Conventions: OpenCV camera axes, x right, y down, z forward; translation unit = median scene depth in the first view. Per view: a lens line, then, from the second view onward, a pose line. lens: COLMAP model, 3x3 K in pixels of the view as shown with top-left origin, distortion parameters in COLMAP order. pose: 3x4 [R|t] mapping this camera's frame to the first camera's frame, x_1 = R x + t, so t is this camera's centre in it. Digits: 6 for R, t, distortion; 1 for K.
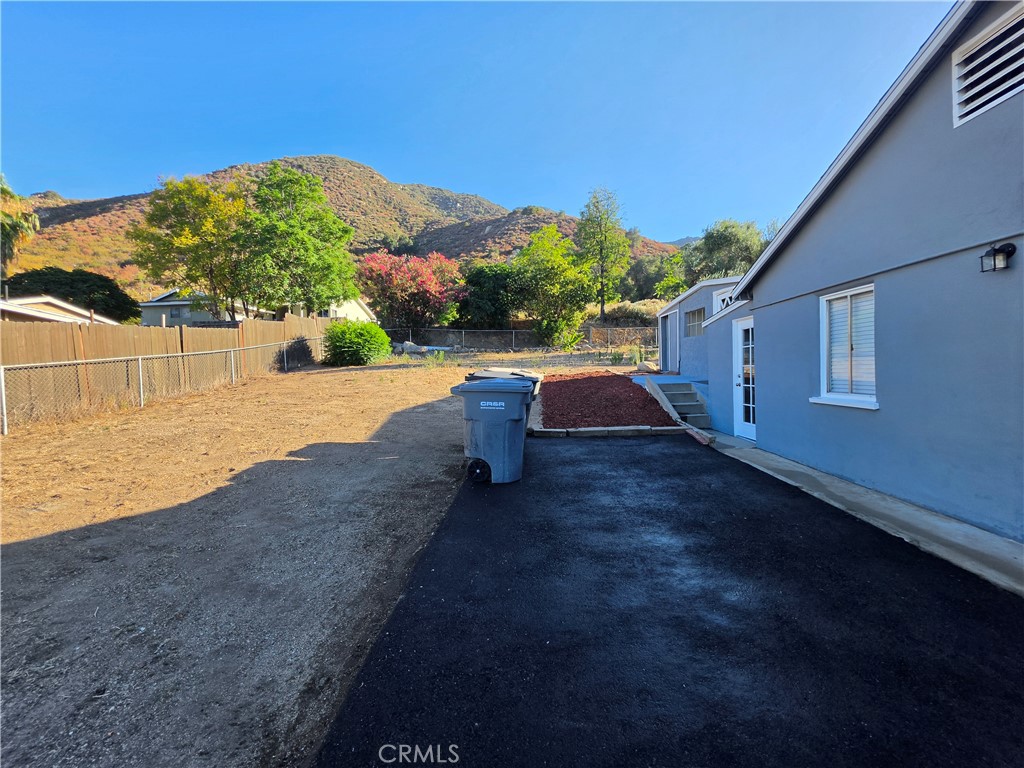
lens RADIAL K [[422.0, 0, 510.7], [0, 422.0, 380.6], [0, 0, 1]] dist [-0.007934, 0.002172]
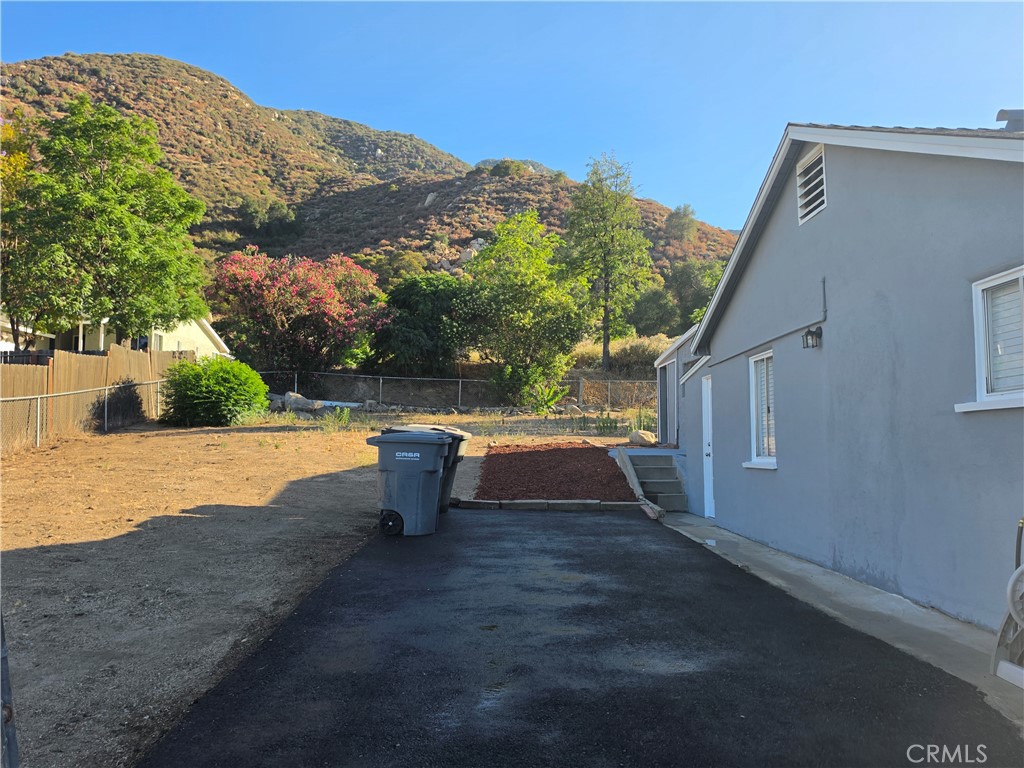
lens RADIAL K [[775.1, 0, 502.8], [0, 775.1, 391.5], [0, 0, 1]] dist [0.072824, -0.110219]
pose [[0.998499, 0.028923, 0.046508, 0.015417], [-0.024104, 0.994591, -0.101030, 0.013893], [-0.049179, 0.099757, 0.993796, -0.143891]]
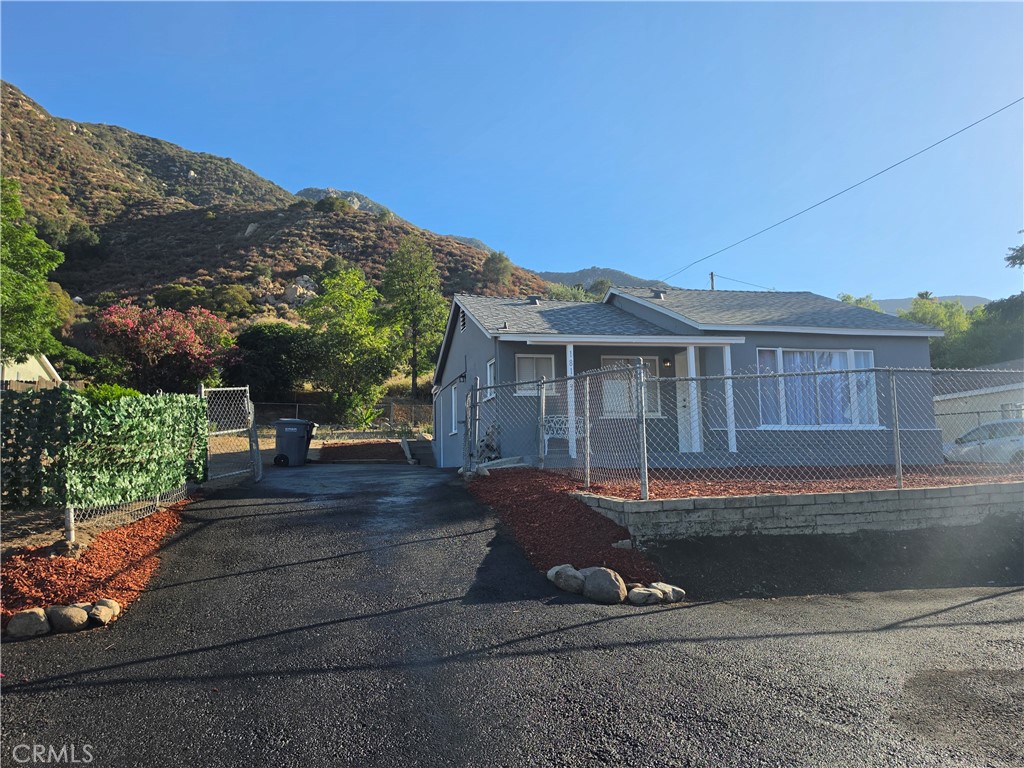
lens RADIAL K [[775.1, 0, 527.1], [0, 775.1, 397.2], [0, 0, 1]] dist [0.072824, -0.110219]
pose [[0.955492, 0.033044, 0.293160, -0.010055], [0.008022, 0.990430, -0.137785, 0.074266], [-0.294907, 0.134005, 0.946083, -0.528348]]
